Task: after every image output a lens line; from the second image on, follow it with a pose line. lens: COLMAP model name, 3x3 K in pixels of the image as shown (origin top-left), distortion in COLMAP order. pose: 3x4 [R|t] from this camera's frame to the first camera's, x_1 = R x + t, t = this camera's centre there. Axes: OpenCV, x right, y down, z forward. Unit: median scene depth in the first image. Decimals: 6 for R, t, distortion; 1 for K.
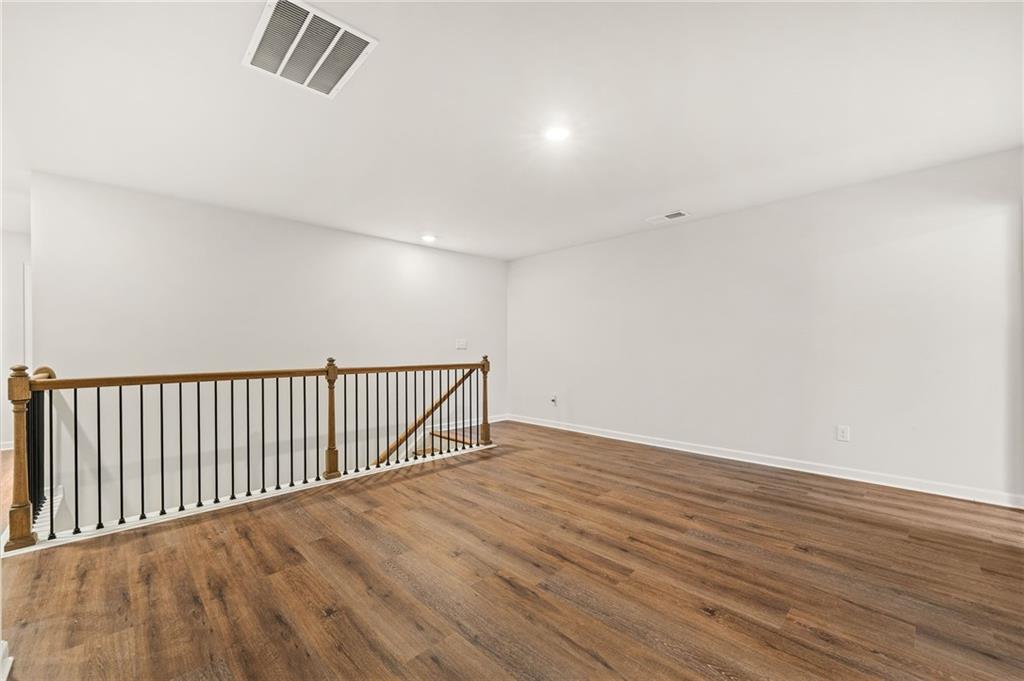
lens RADIAL K [[417.2, 0, 520.6], [0, 417.2, 339.8], [0, 0, 1]] dist [-0.000152, -0.000052]
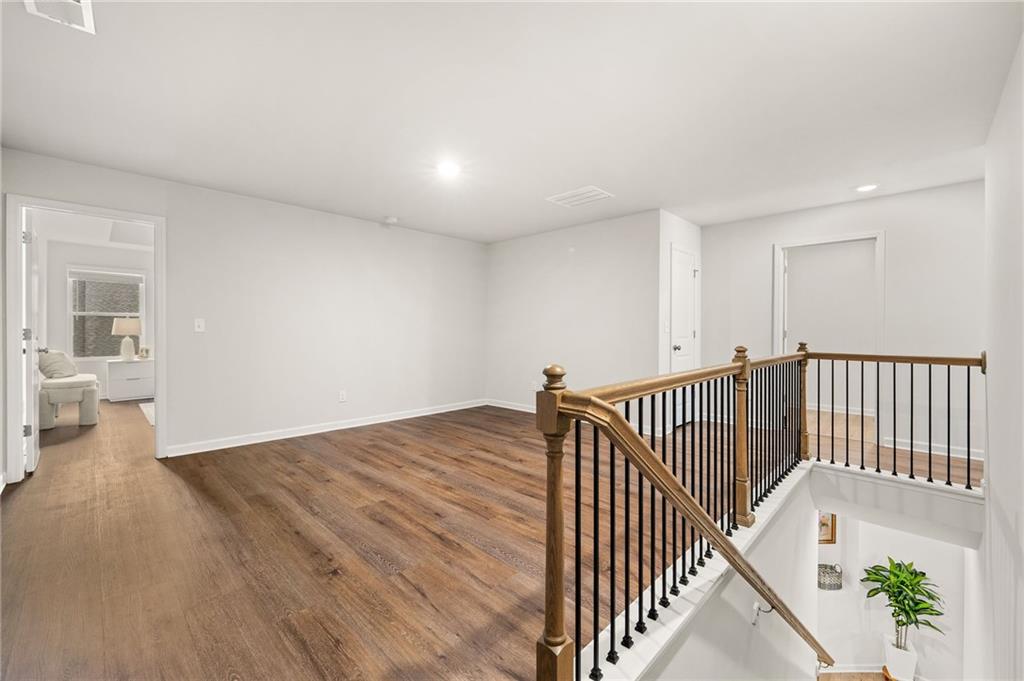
lens RADIAL K [[417.2, 0, 520.6], [0, 417.2, 339.8], [0, 0, 1]] dist [-0.000152, -0.000052]
pose [[-0.999802, 0.004974, -0.019266, -0.099732], [0.004889, 0.999978, 0.004453, 0.035679], [0.019288, 0.004358, -0.999804, 2.091195]]
